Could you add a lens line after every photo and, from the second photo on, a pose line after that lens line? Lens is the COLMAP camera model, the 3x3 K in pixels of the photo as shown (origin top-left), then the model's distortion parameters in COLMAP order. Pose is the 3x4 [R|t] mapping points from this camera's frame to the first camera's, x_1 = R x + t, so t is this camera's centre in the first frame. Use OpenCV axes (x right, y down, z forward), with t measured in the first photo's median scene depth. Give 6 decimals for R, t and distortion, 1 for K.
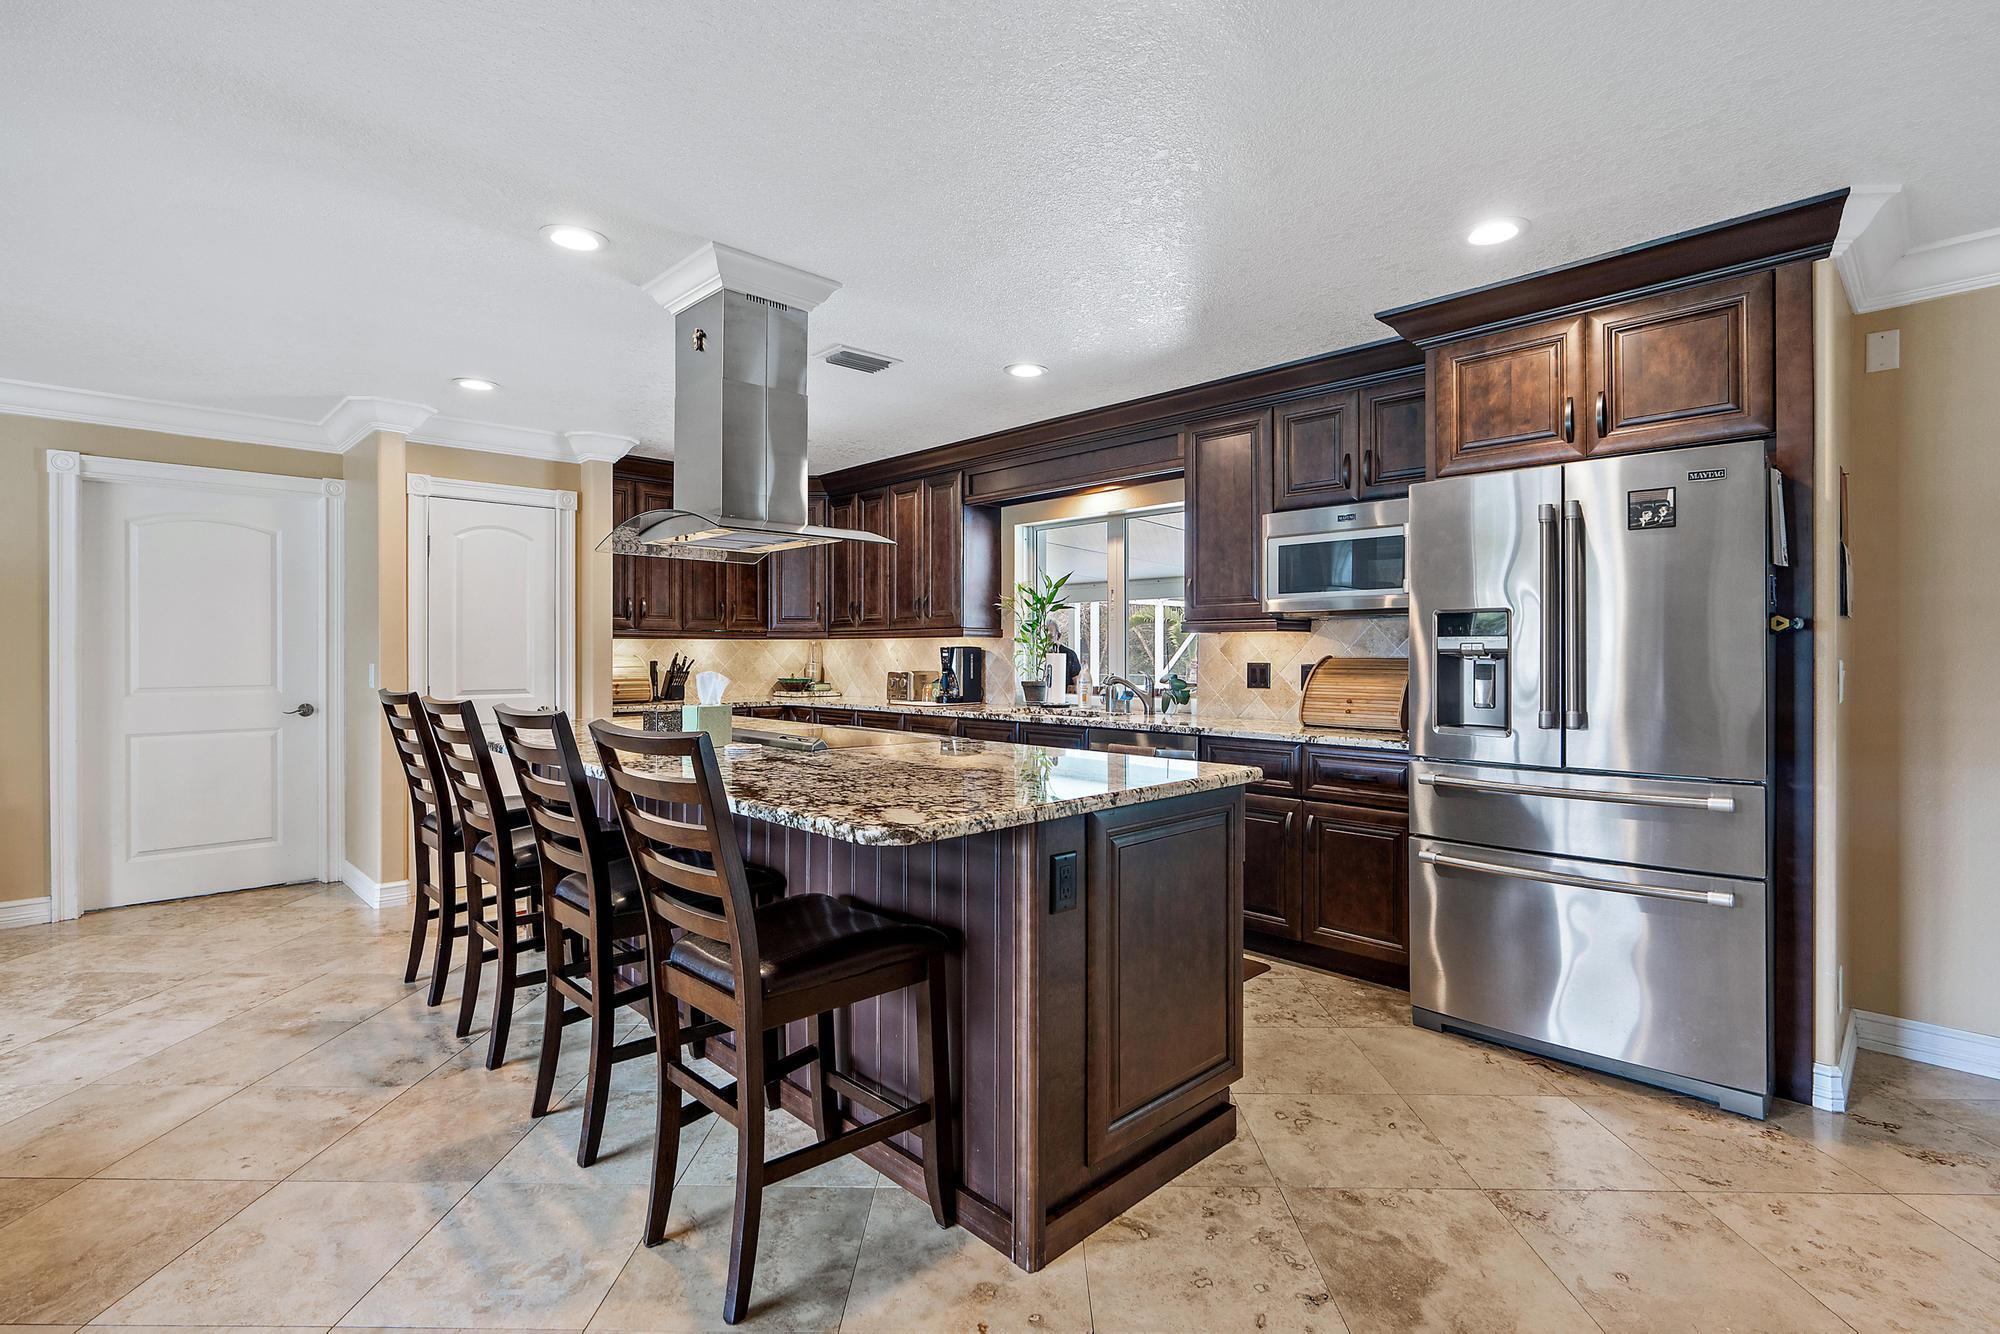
lens RADIAL K [[940.4, 0, 1001.9], [0, 940.4, 657.3], [0, 0, 1]] dist [-0.003360, -0.000450]
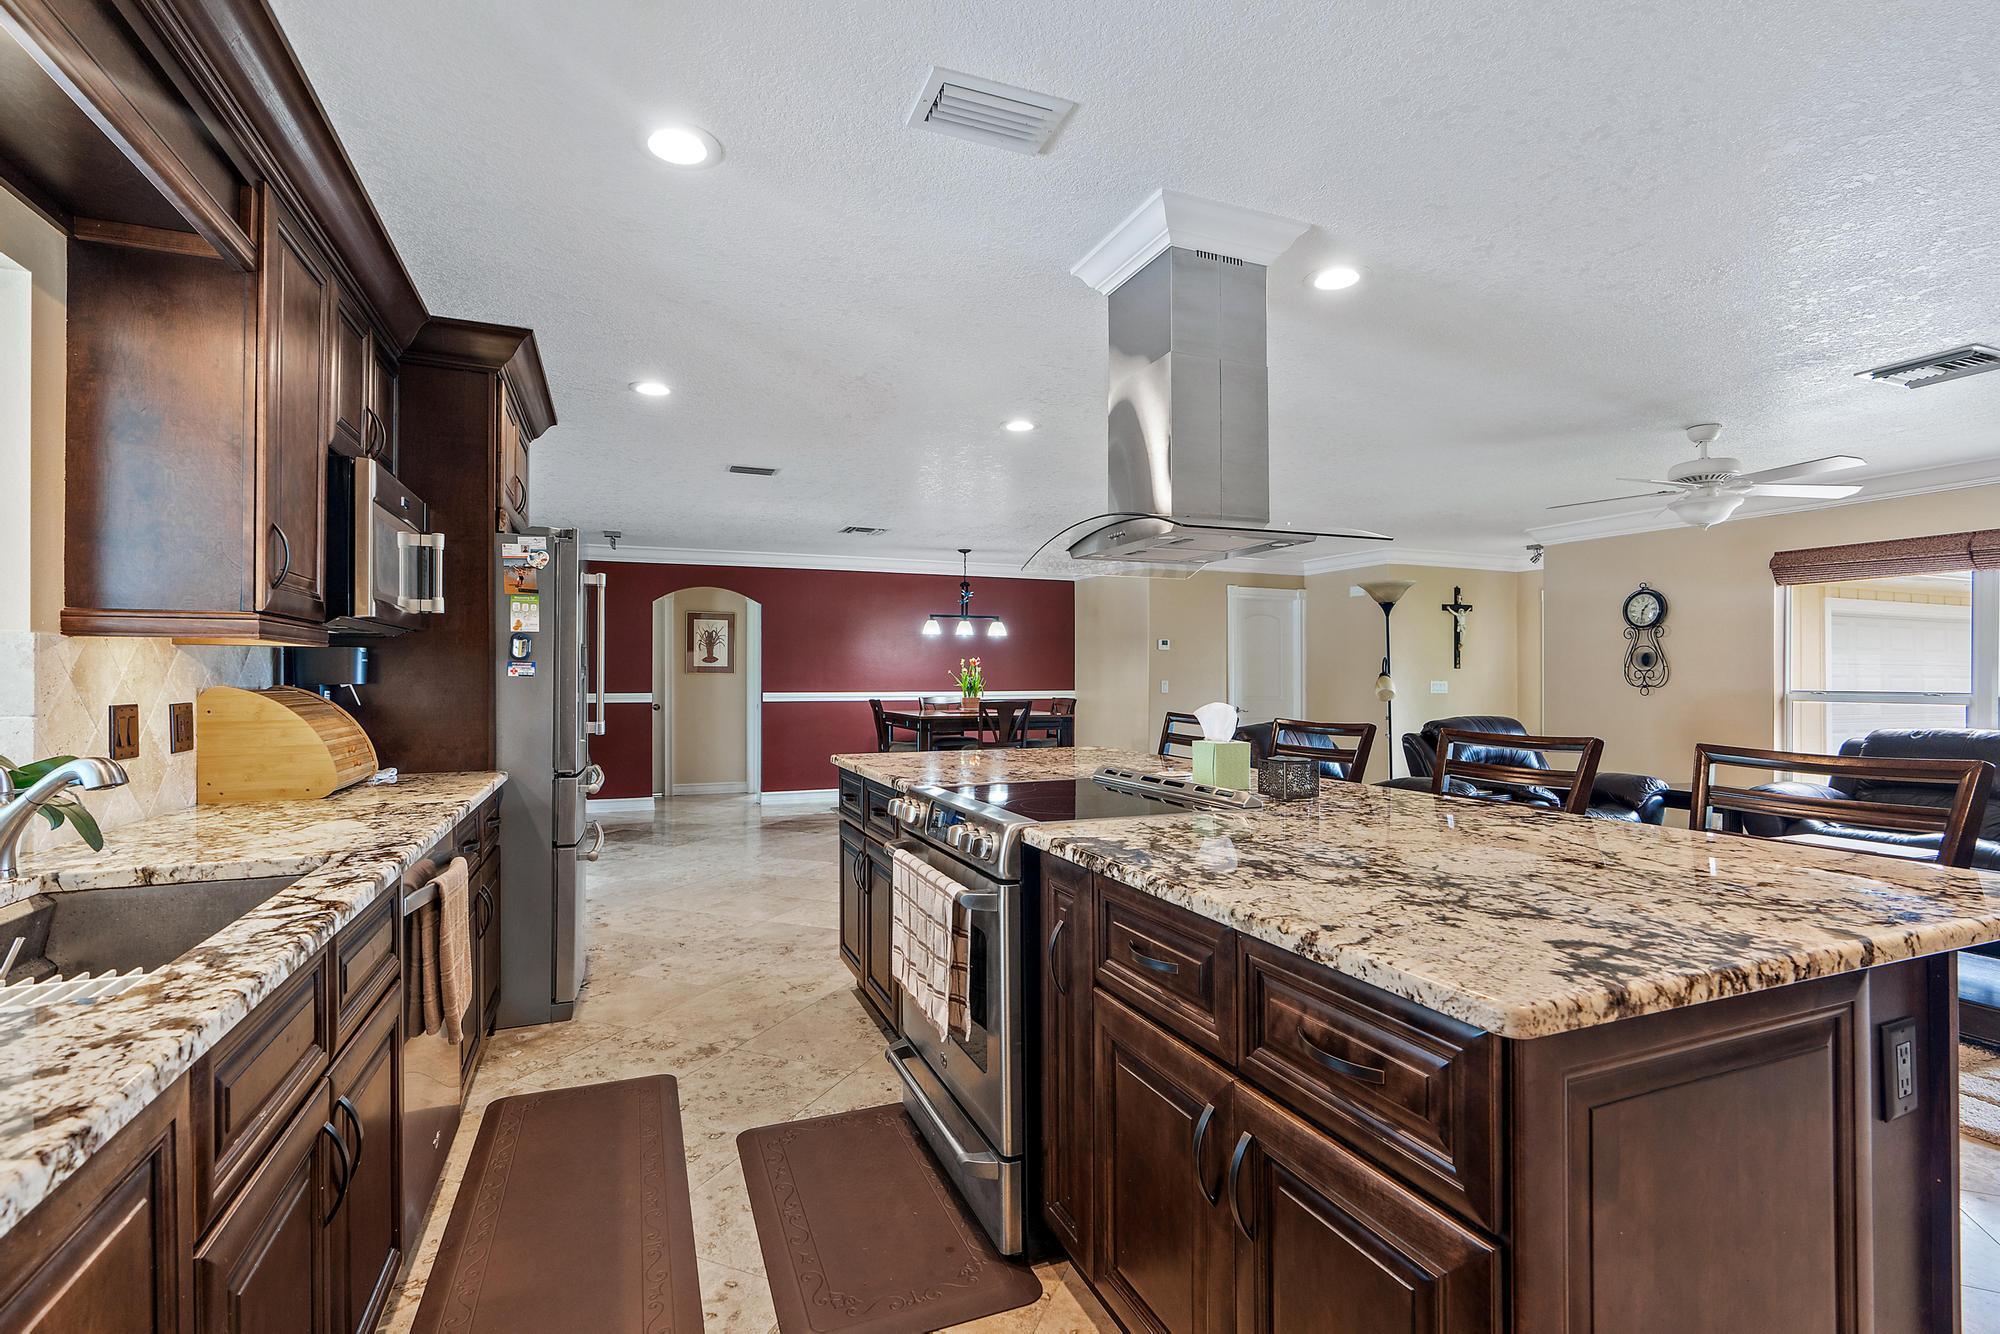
lens RADIAL K [[922.6, 0, 992.9], [0, 922.6, 667.1], [0, 0, 1]] dist [0.000232, 0.000072]
pose [[-0.926047, 0.006777, 0.377349, -0.356155], [0.005019, 0.999971, -0.005641, -0.009796], [-0.377376, -0.003329, -0.926054, 1.518300]]
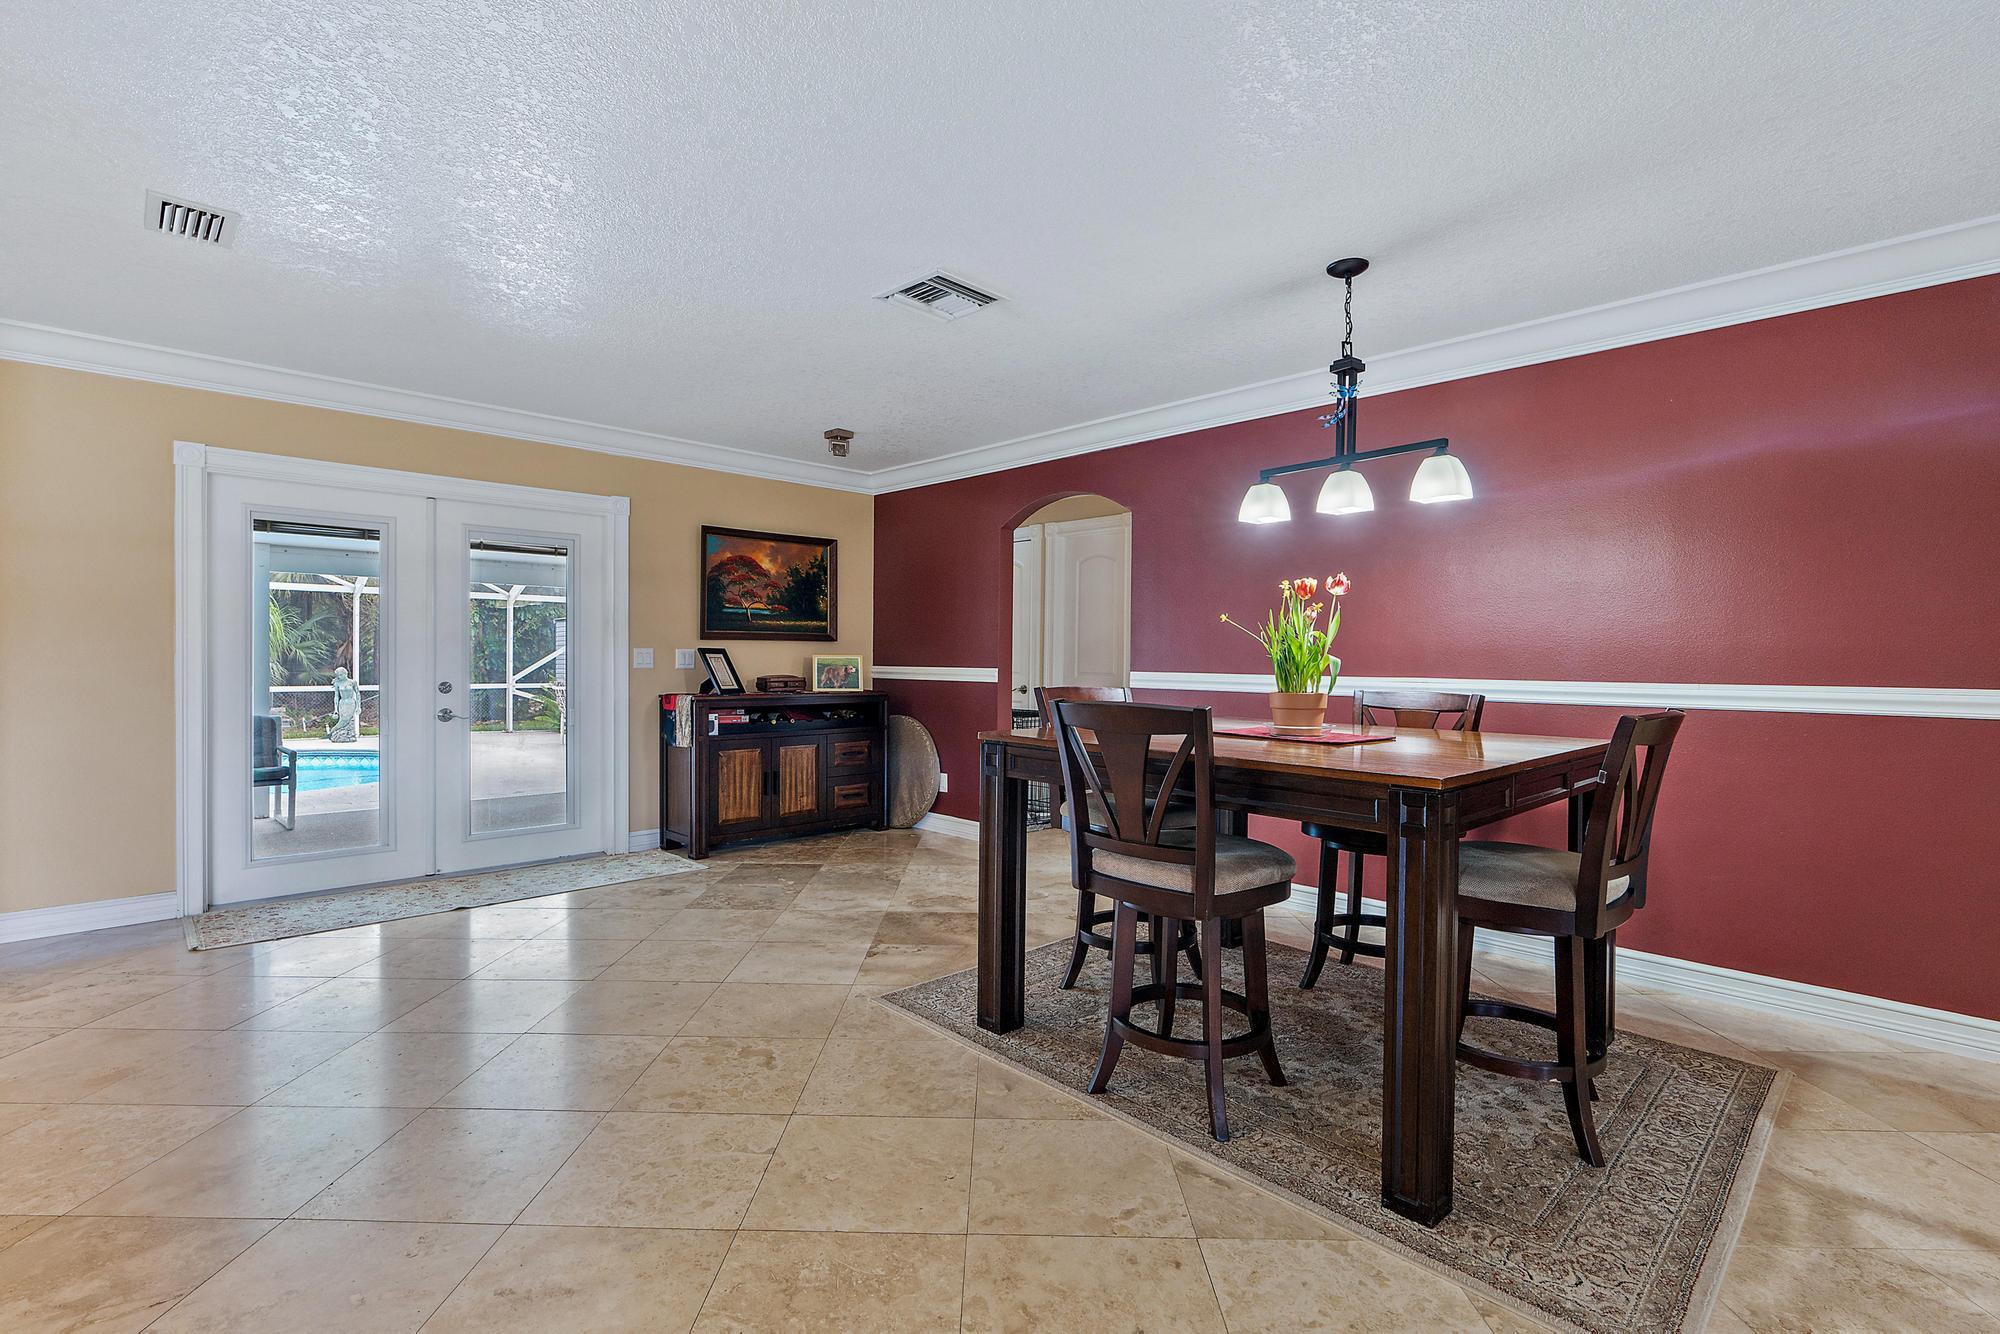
lens RADIAL K [[922.6, 0, 992.9], [0, 922.6, 667.1], [0, 0, 1]] dist [0.000232, 0.000072]
pose [[-0.002897, -0.005545, 0.999980, -0.226993], [-0.002685, 0.999981, 0.005537, 0.028871], [-0.999992, -0.002669, -0.002911, -0.306784]]
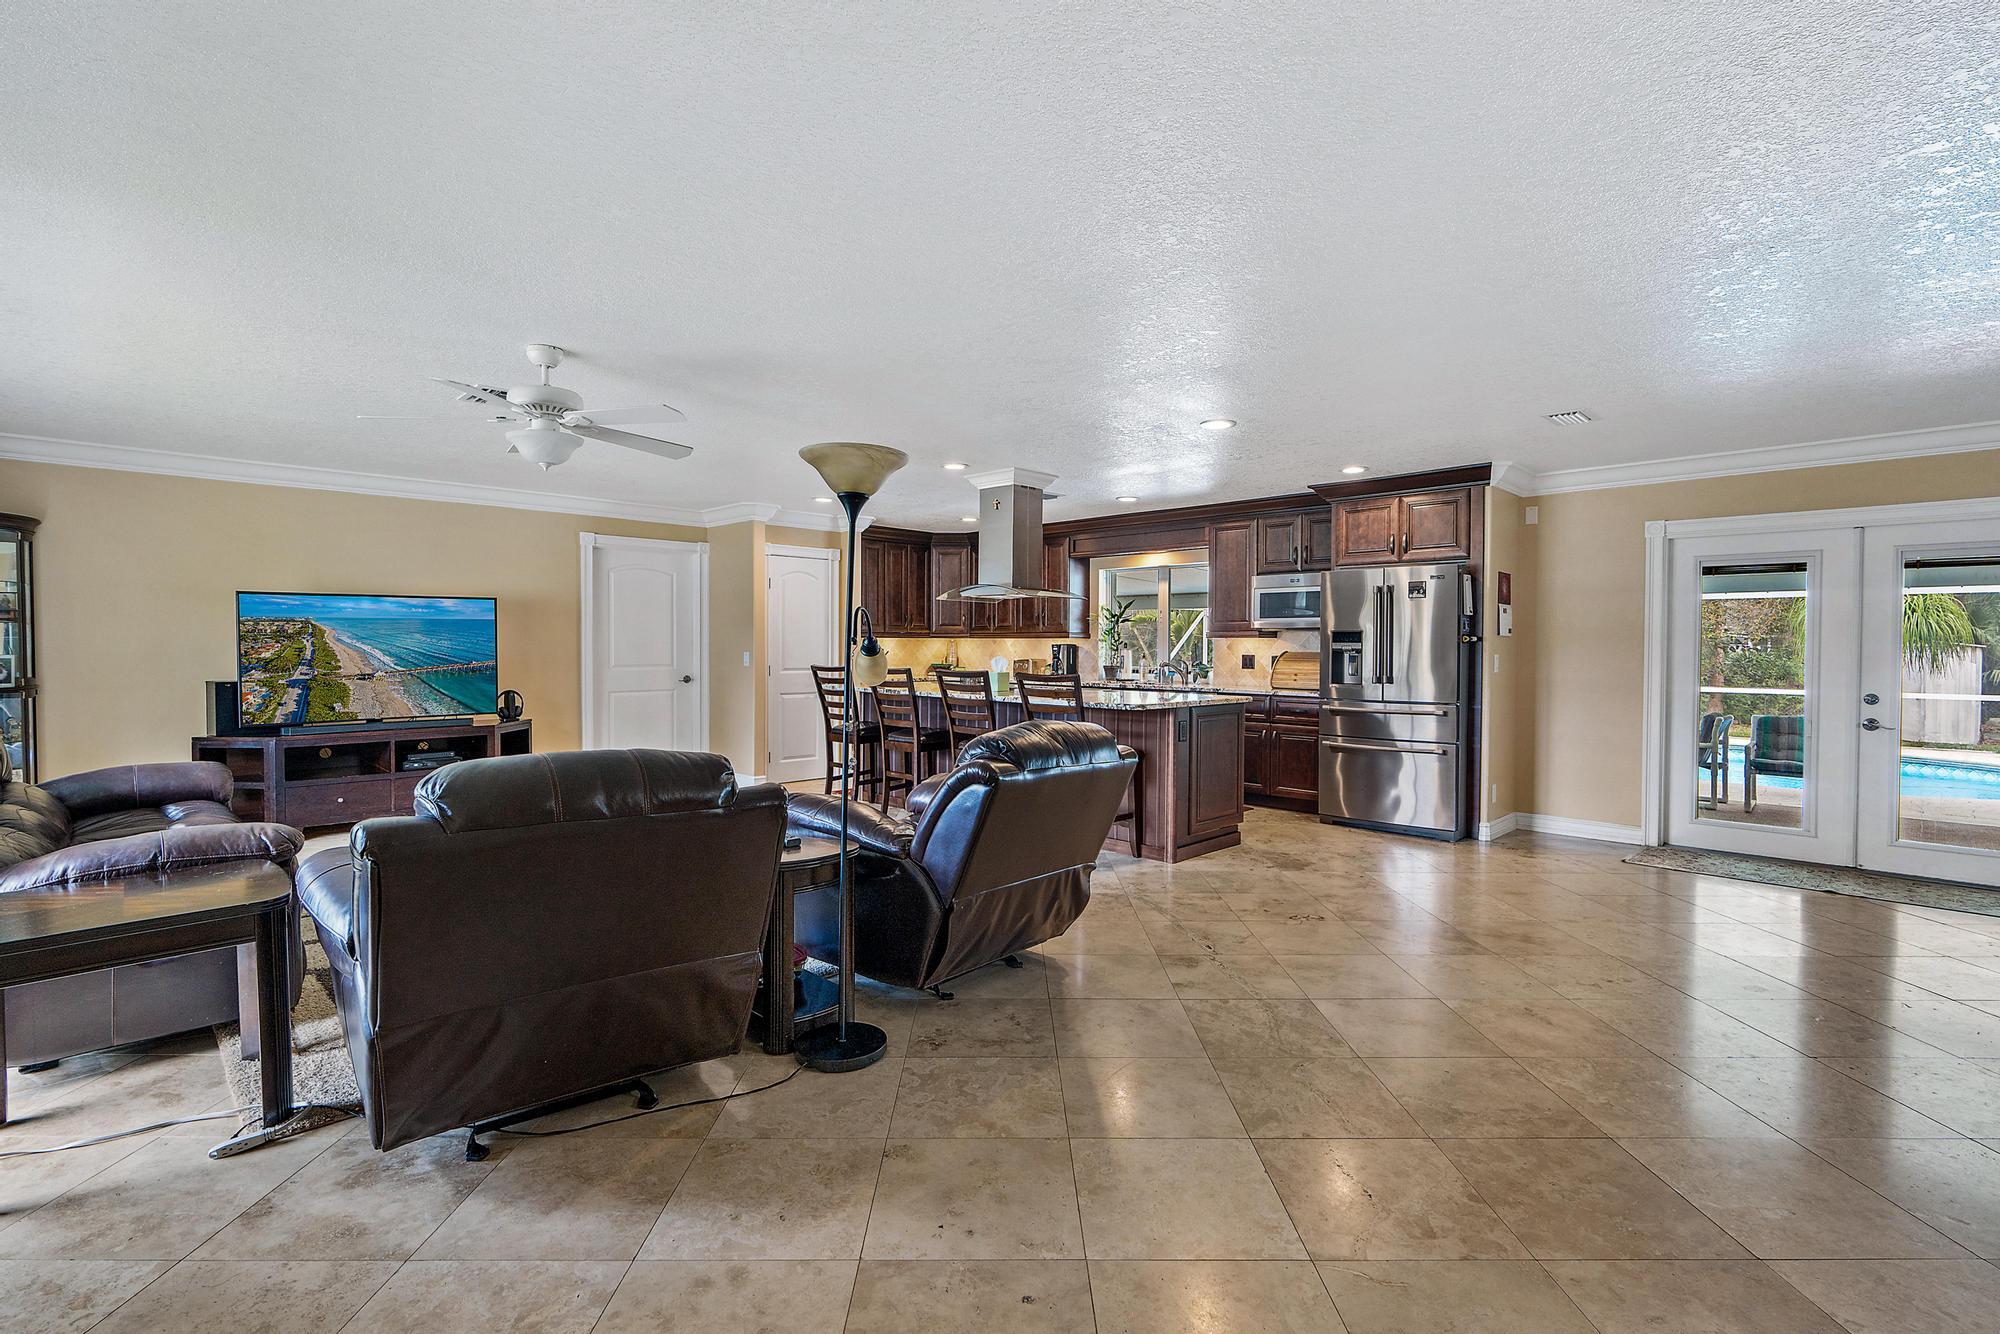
lens RADIAL K [[929.8, 0, 1007.2], [0, 929.8, 664.4], [0, 0, 1]] dist [-0.003068, -0.000034]
pose [[0.999732, 0.006355, 0.022269, -0.277337], [-0.006682, 0.999870, 0.014646, 0.001493], [-0.022173, -0.014791, 0.999645, -0.936083]]
